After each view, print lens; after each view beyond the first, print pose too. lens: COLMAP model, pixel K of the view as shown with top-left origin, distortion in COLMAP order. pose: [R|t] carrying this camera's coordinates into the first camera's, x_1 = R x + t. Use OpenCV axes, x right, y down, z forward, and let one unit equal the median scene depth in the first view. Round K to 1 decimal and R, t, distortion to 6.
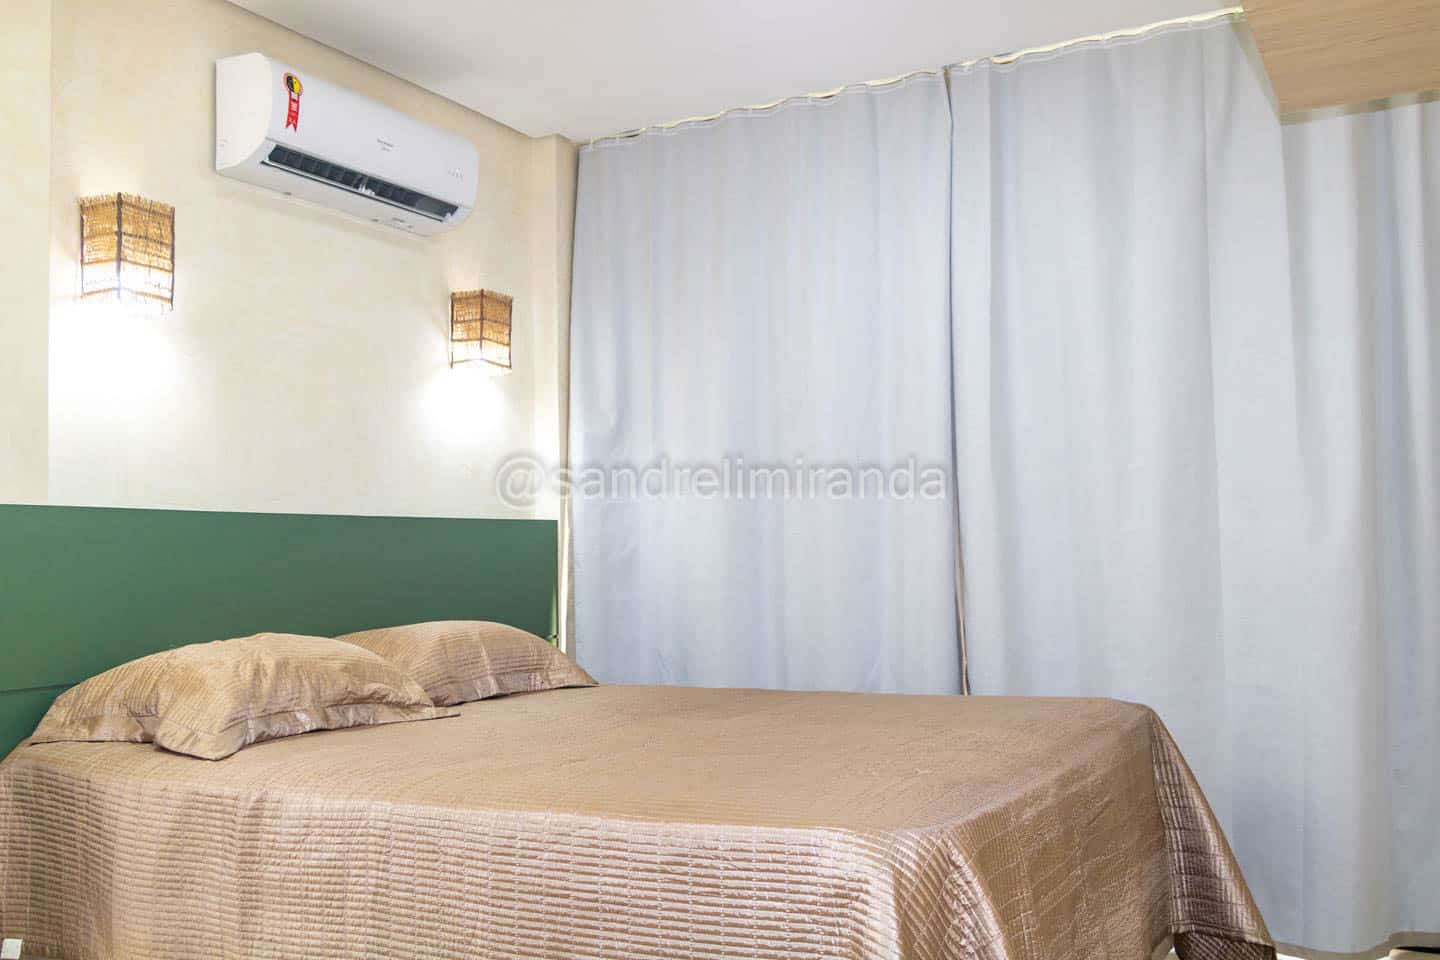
lens RADIAL K [[1365.5, 0, 722.9], [0, 1365.5, 480.3], [0, 0, 1]] dist [0.025619, 0.000000]
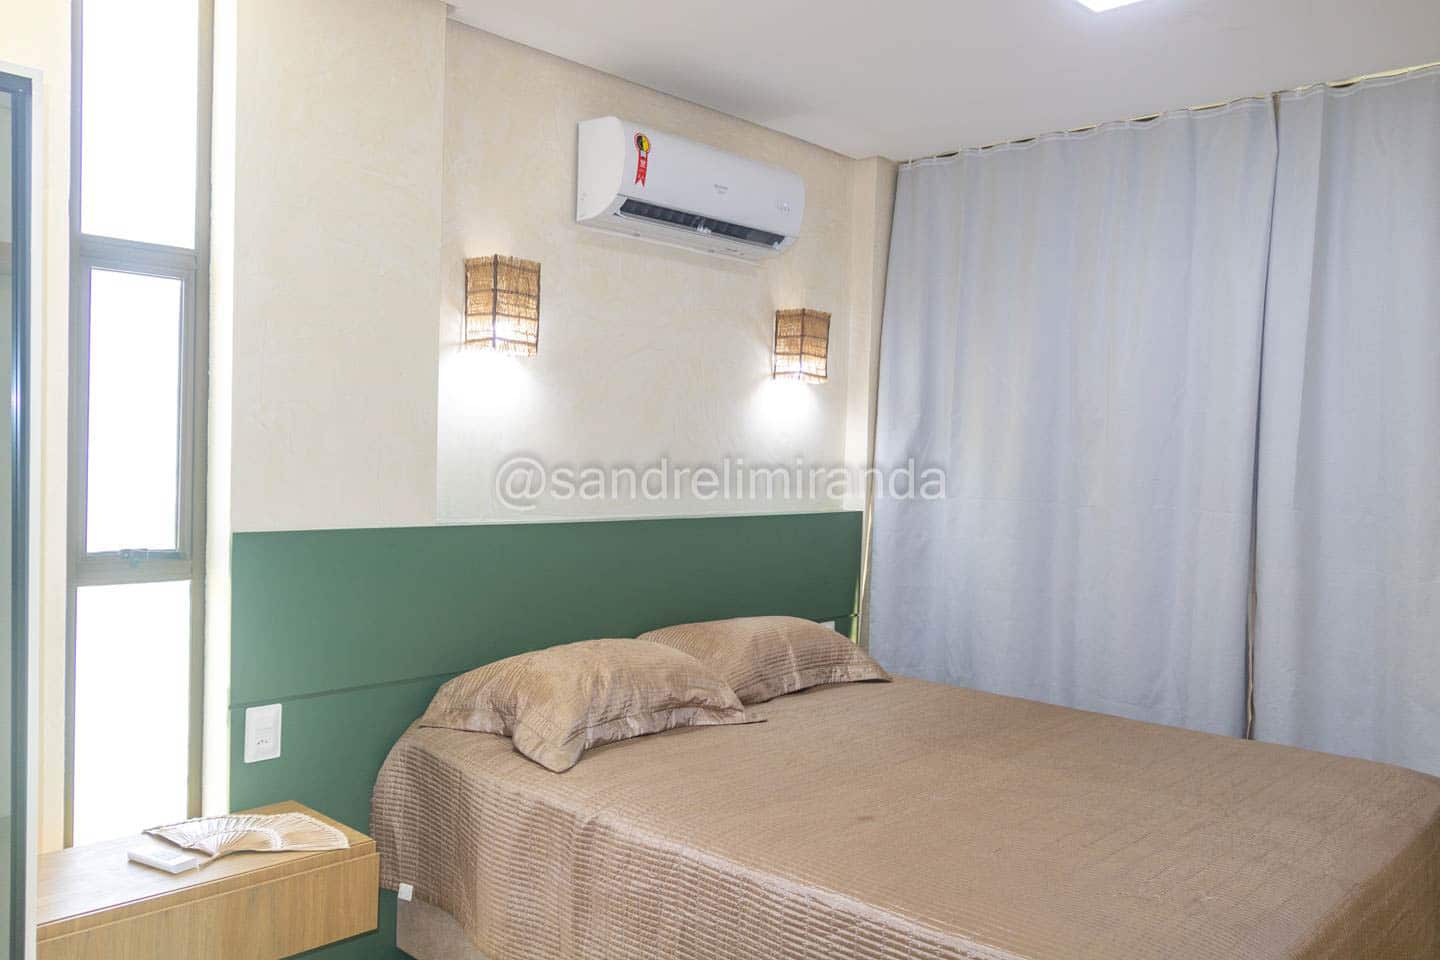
lens RADIAL K [[1171.7, 0, 717.0], [0, 1171.7, 481.5], [0, 0, 1]] dist [0.010852, 0.006462]
pose [[0.968356, 0.053952, -0.243671, -0.006345], [-0.031110, 0.994833, 0.096637, -0.108174], [0.247626, -0.085999, 0.965031, 0.067082]]
